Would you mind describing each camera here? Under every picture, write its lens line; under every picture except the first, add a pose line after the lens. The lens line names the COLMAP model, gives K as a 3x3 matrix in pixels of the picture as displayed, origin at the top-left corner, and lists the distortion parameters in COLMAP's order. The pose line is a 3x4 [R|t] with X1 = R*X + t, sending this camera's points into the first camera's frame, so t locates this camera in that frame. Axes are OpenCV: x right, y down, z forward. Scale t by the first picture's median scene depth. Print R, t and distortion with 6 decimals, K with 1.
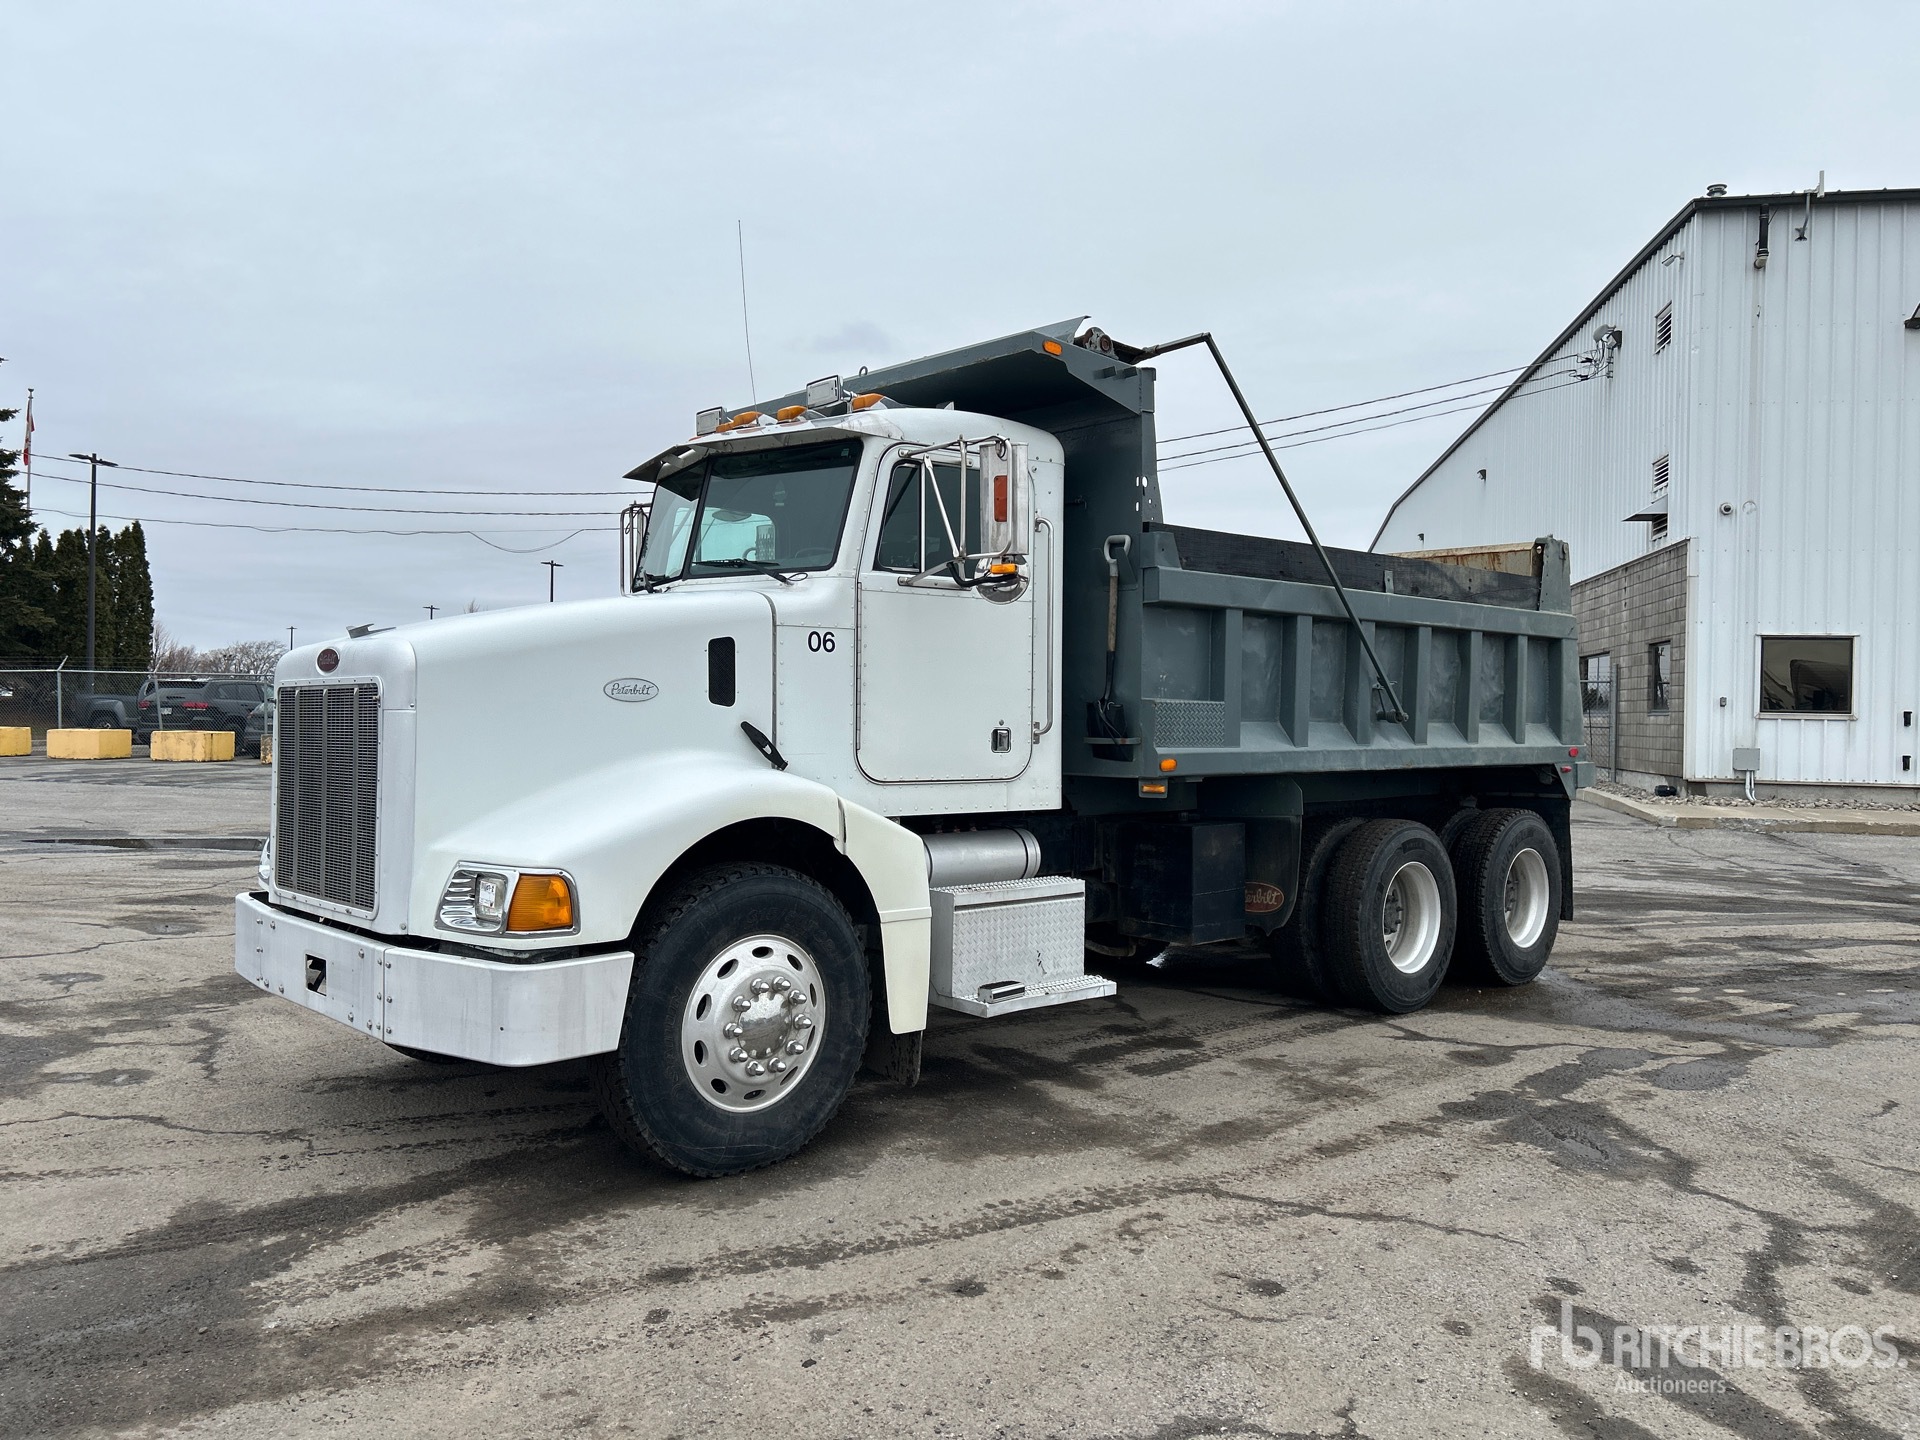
lens RADIAL K [[1438.9, 0, 963.4], [0, 1438.9, 696.4], [0, 0, 1]] dist [0.056498, -0.057682]
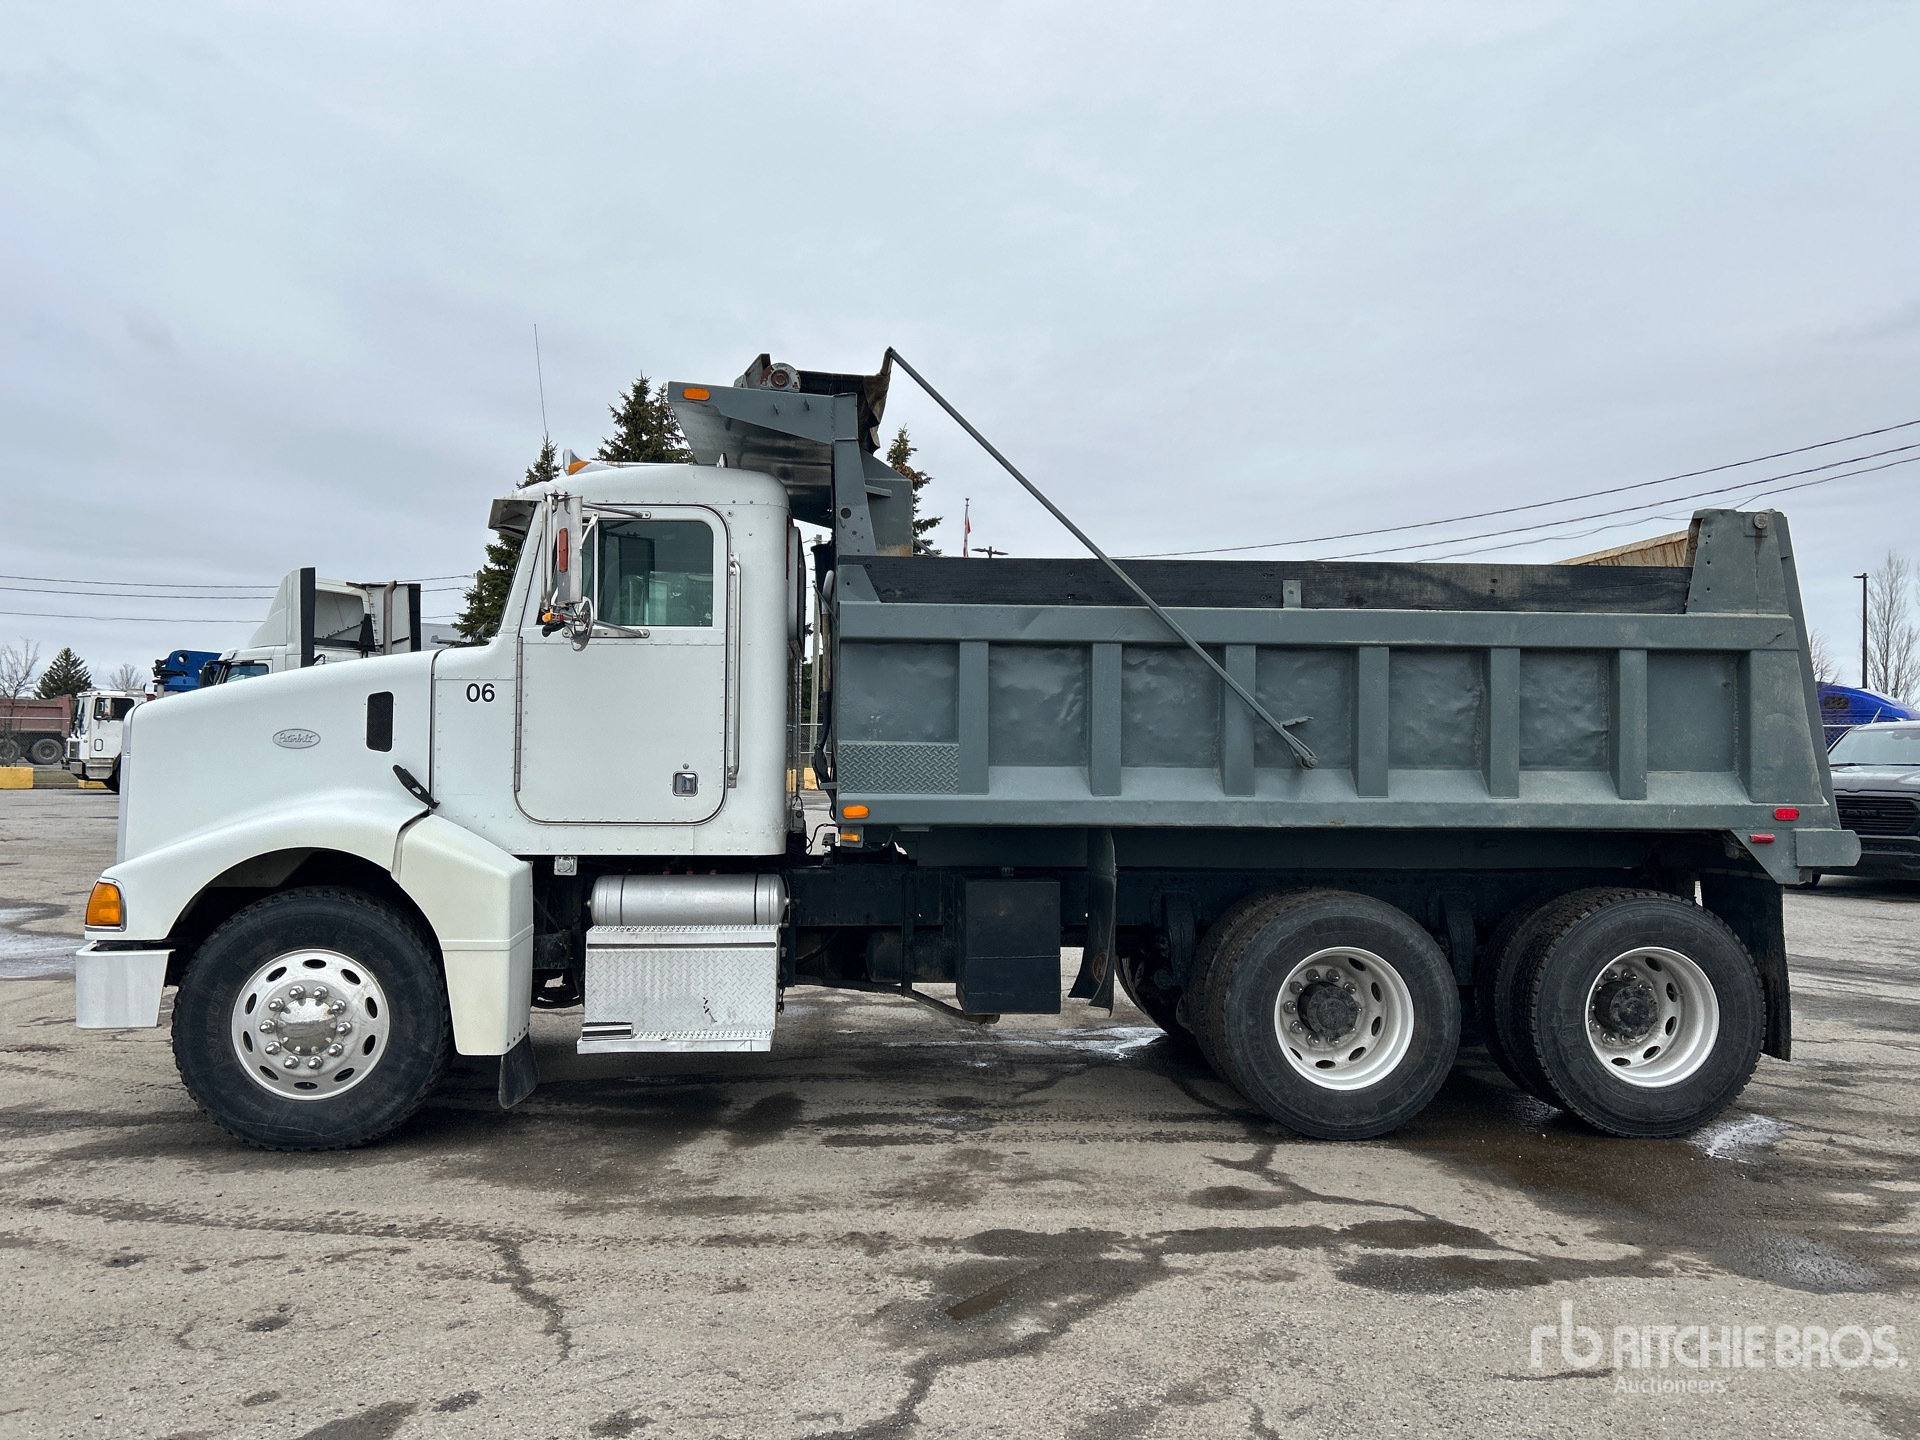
lens RADIAL K [[1438.9, 0, 956.0], [0, 1438.9, 707.5], [0, 0, 1]] dist [0.056498, -0.057682]
pose [[0.786319, -0.023420, -0.617377, 0.855090], [0.007316, 0.999564, -0.028600, 0.007412], [0.617778, 0.017972, 0.786147, 0.342245]]
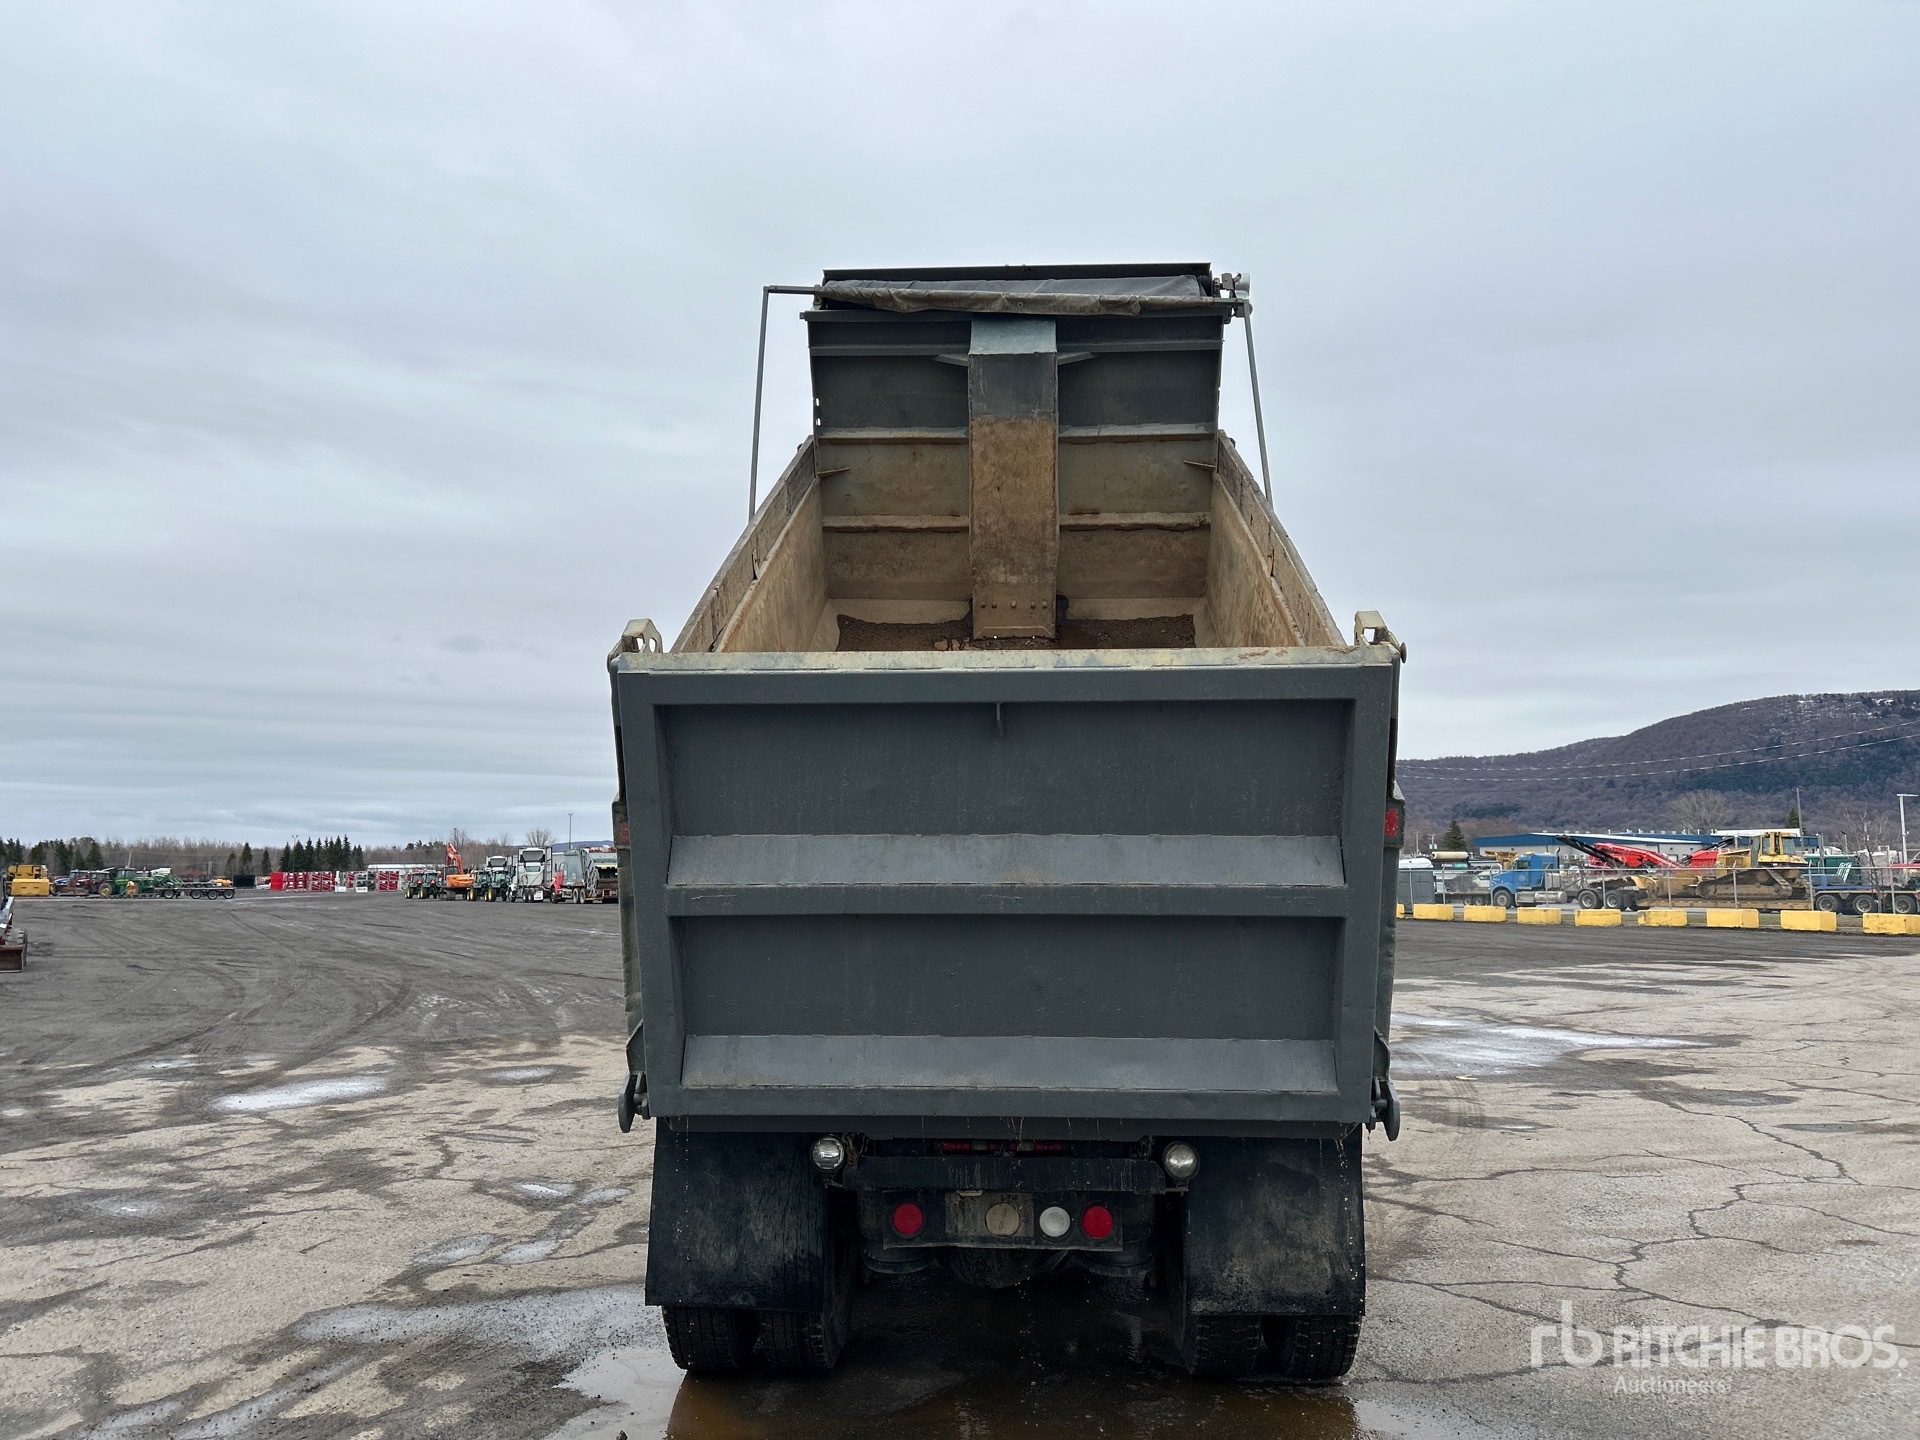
lens RADIAL K [[1438.9, 0, 959.7], [0, 1438.9, 721.8], [0, 0, 1]] dist [0.056498, -0.057682]
pose [[-0.725447, -0.087254, -0.682725, 1.153615], [0.001177, 0.991773, -0.128001, 0.003863], [0.688277, -0.093661, -0.719376, 2.376064]]
